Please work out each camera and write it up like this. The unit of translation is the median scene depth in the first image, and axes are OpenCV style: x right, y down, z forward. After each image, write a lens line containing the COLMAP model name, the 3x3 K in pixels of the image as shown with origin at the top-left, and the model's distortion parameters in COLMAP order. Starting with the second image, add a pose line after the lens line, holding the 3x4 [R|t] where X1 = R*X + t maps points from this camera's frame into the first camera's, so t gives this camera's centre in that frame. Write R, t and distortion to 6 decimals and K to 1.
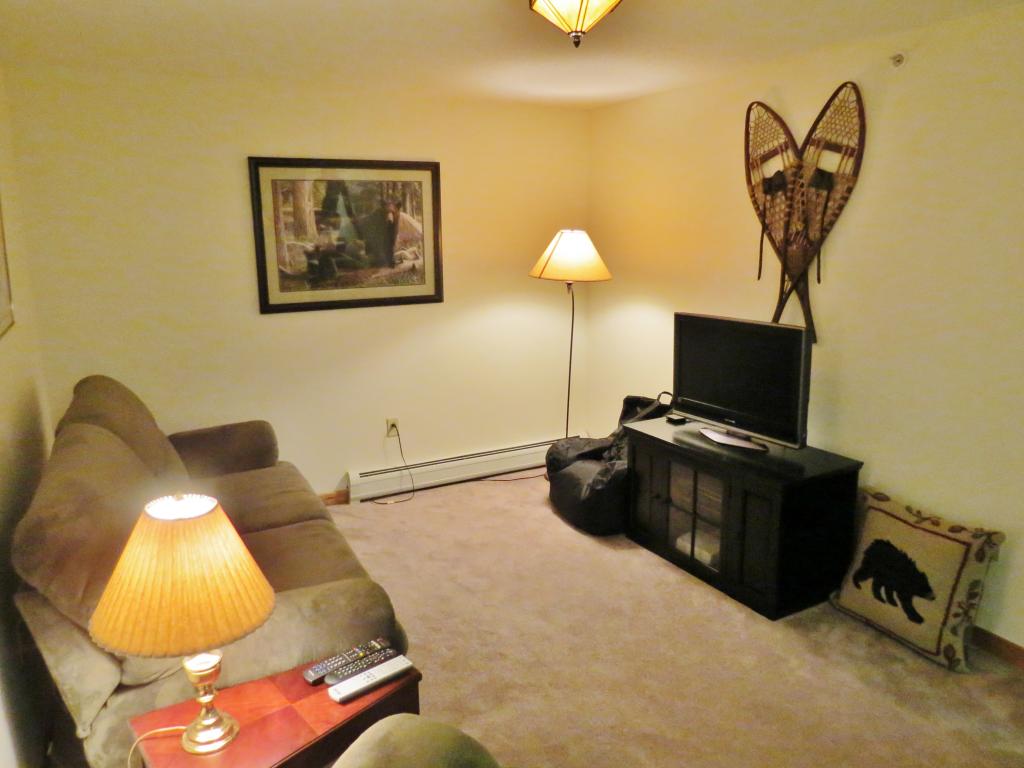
lens RADIAL K [[713.3, 0, 512.0], [0, 713.3, 384.0], [0, 0, 1]] dist [-0.040057, 0.000432]
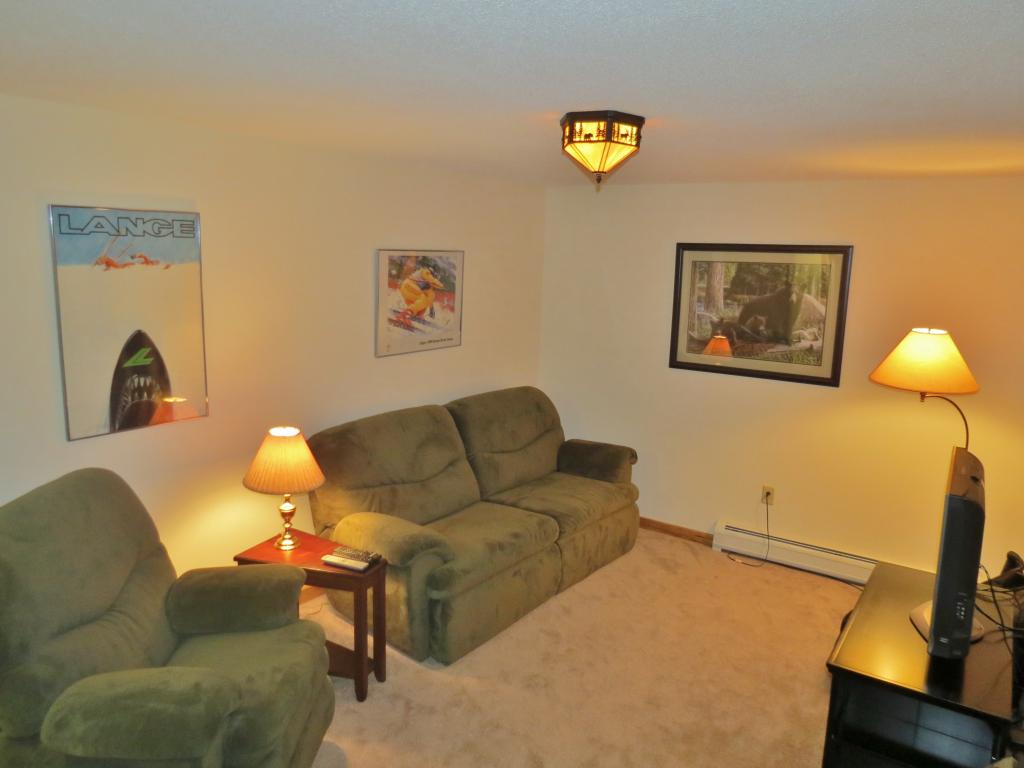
lens RADIAL K [[713.3, 0, 512.0], [0, 713.3, 384.0], [0, 0, 1]] dist [-0.040057, 0.000432]
pose [[0.448325, 0.176692, -0.876233, 0.579938], [-0.224684, 0.971071, 0.080856, -0.103431], [0.865171, 0.160626, 0.475055, 0.169904]]
